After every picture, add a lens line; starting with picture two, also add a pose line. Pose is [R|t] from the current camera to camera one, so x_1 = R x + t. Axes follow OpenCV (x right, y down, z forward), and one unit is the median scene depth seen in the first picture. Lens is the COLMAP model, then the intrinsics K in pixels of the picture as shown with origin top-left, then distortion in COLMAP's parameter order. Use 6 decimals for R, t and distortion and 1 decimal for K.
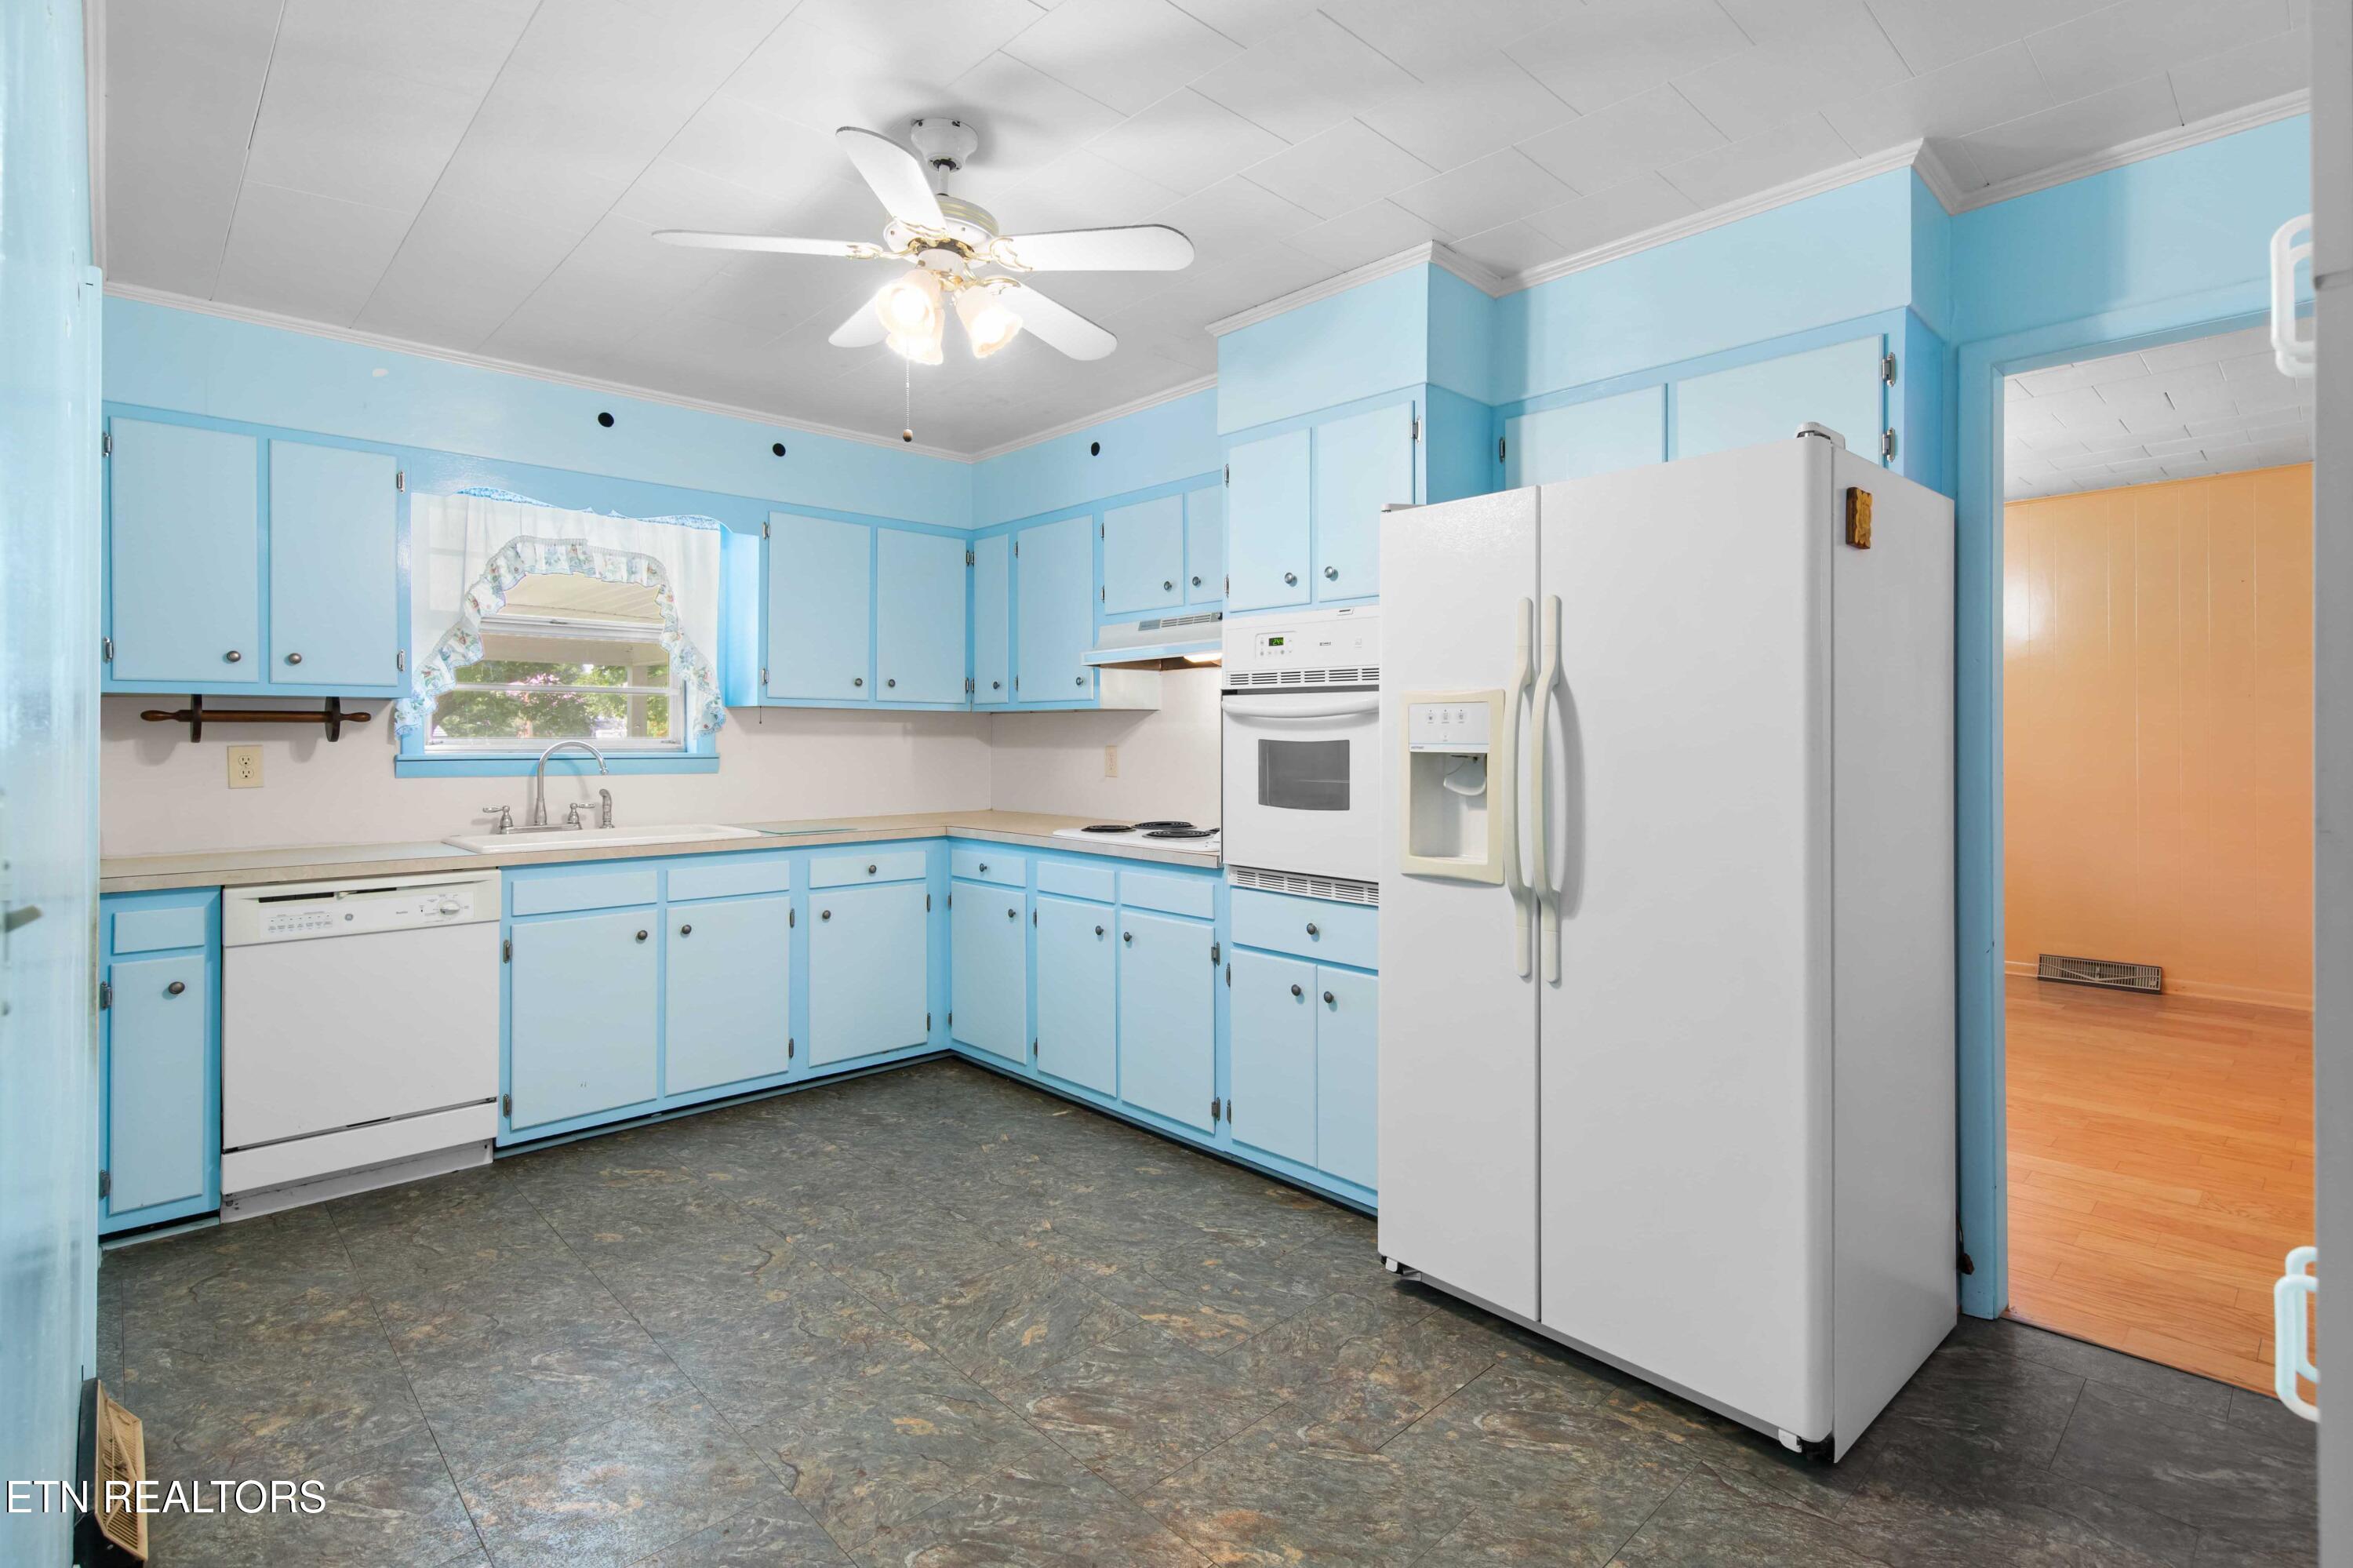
lens RADIAL K [[982.2, 0, 1179.5], [0, 982.2, 737.6], [0, 0, 1]] dist [0.003580, 0.000030]
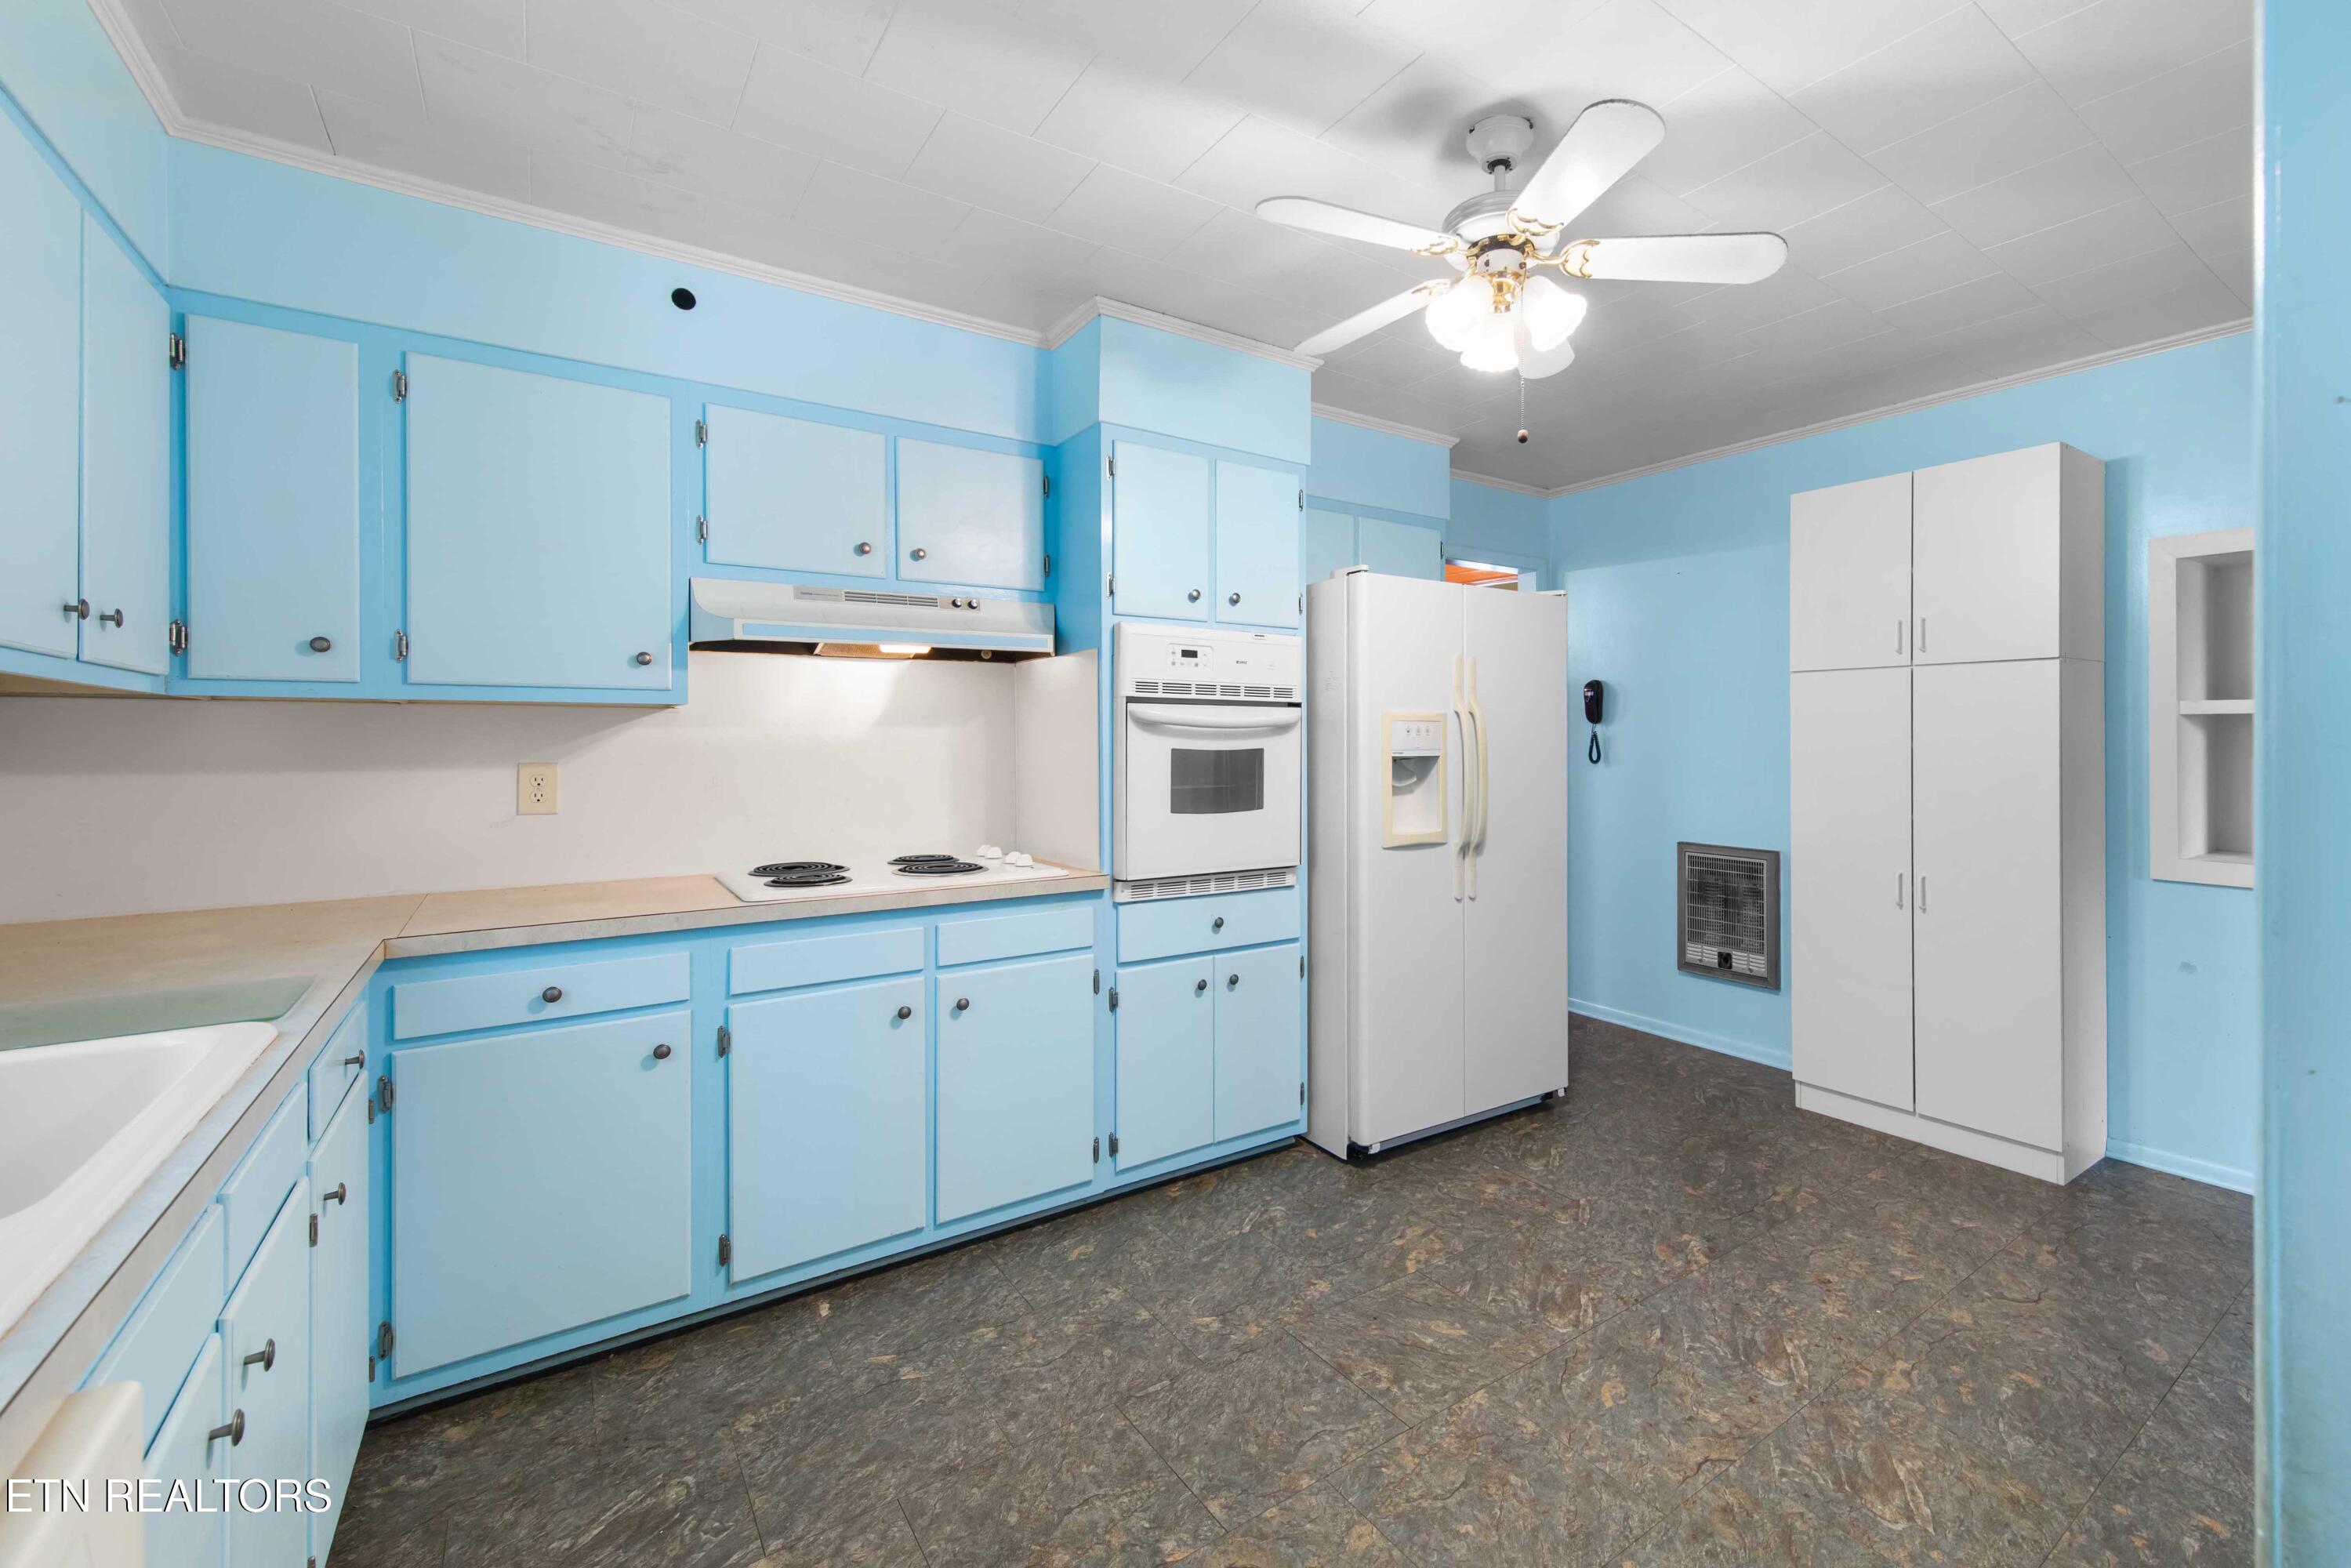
lens RADIAL K [[974.1, 0, 1176.9], [0, 974.1, 743.6], [0, 0, 1]] dist [0.005209, 0.000257]
pose [[0.240311, -0.006159, 0.970676, -0.923416], [0.003716, 0.999978, 0.005425, -0.009124], [-0.970689, 0.002303, 0.240329, 0.787433]]
